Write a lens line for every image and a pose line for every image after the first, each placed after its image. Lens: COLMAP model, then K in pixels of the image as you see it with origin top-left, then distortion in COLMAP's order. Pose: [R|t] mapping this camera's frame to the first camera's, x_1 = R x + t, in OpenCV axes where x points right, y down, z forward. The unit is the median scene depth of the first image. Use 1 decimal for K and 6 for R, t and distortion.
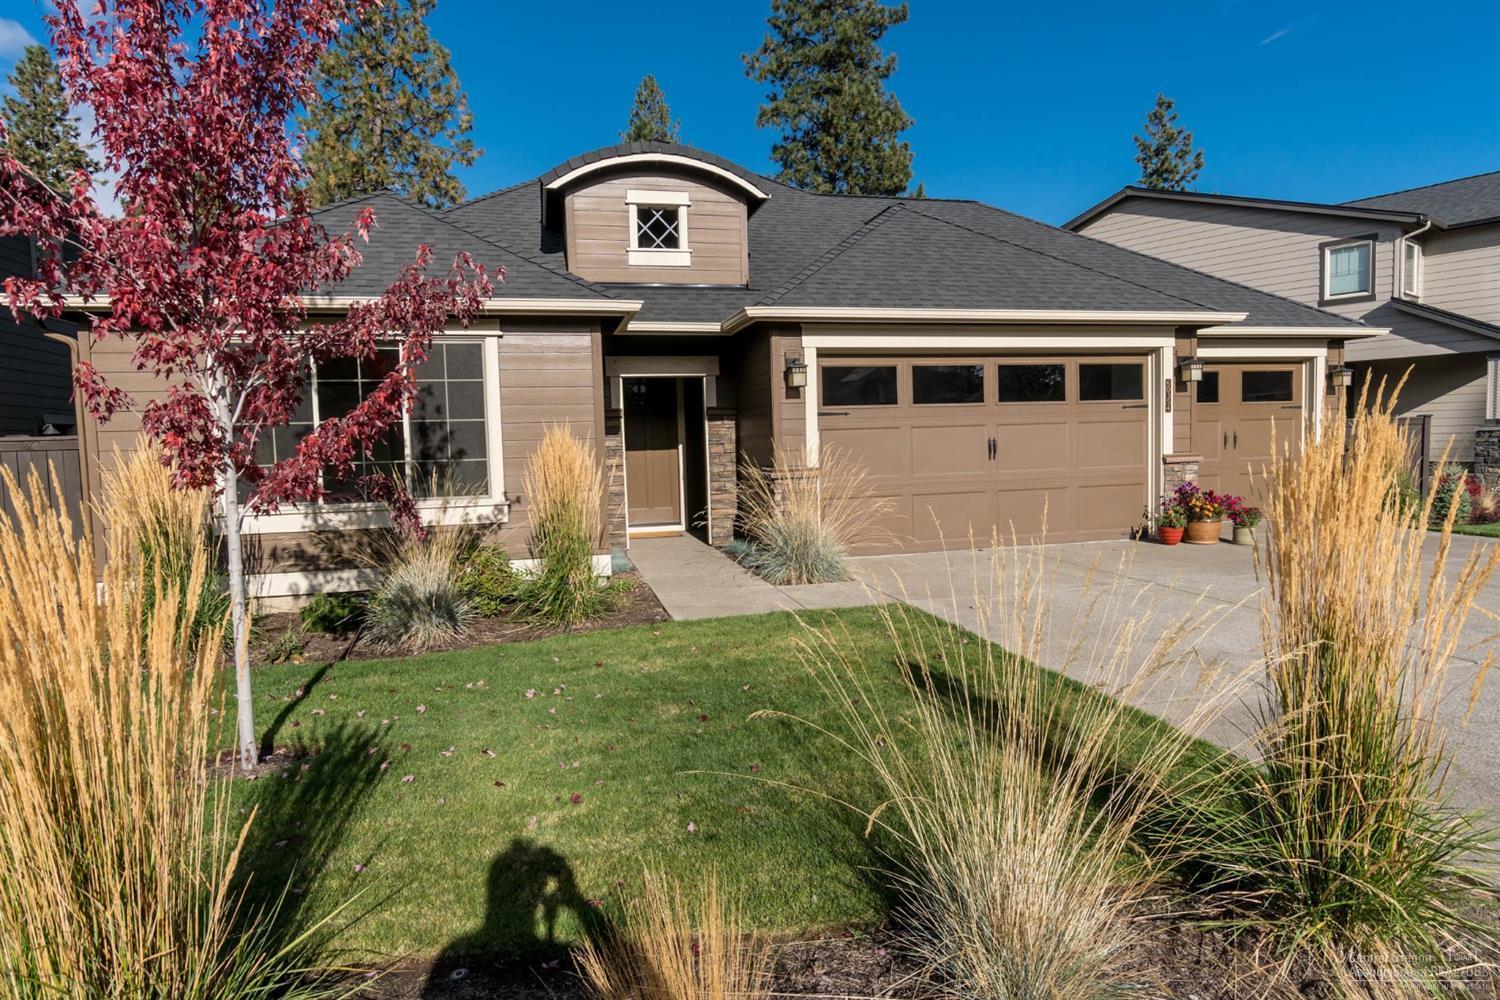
lens RADIAL K [[856.6, 0, 754.5], [0, 856.6, 497.5], [0, 0, 1]] dist [0.001186, 0.001775]
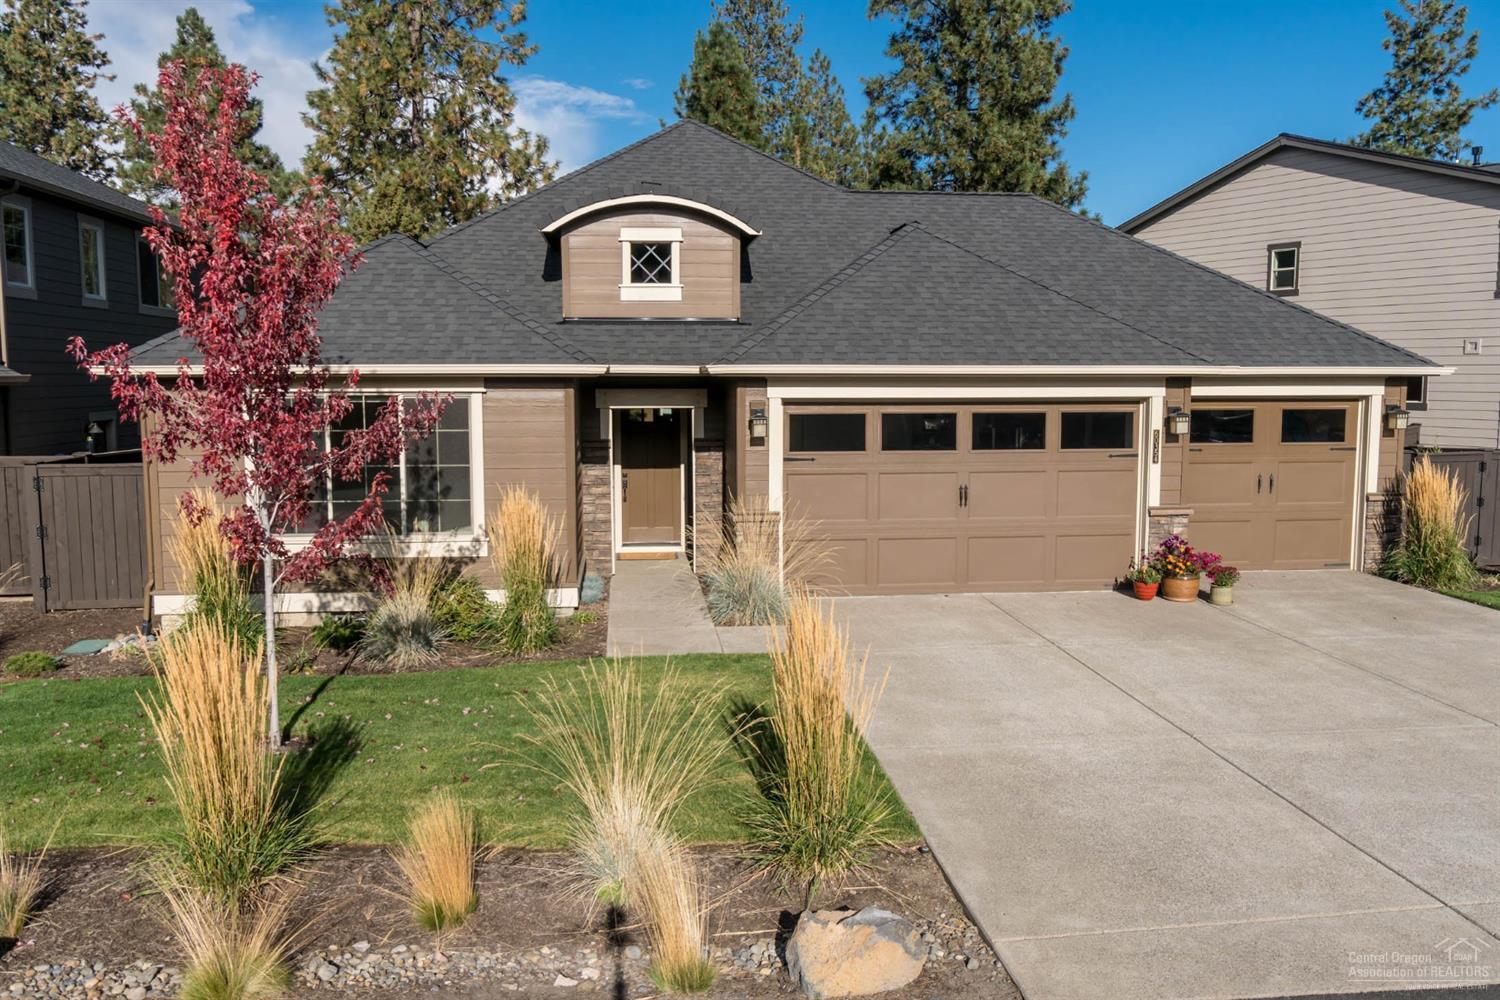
lens RADIAL K [[1156.1, 0, 750.0], [0, 1156.1, 500.0], [0, 0, 1]] dist [0.004134, 0.014164]
pose [[0.990318, 0.042620, -0.132115, 0.207532], [-0.036901, 0.998286, 0.045434, -0.103722], [0.133825, -0.040119, 0.990193, -0.377550]]
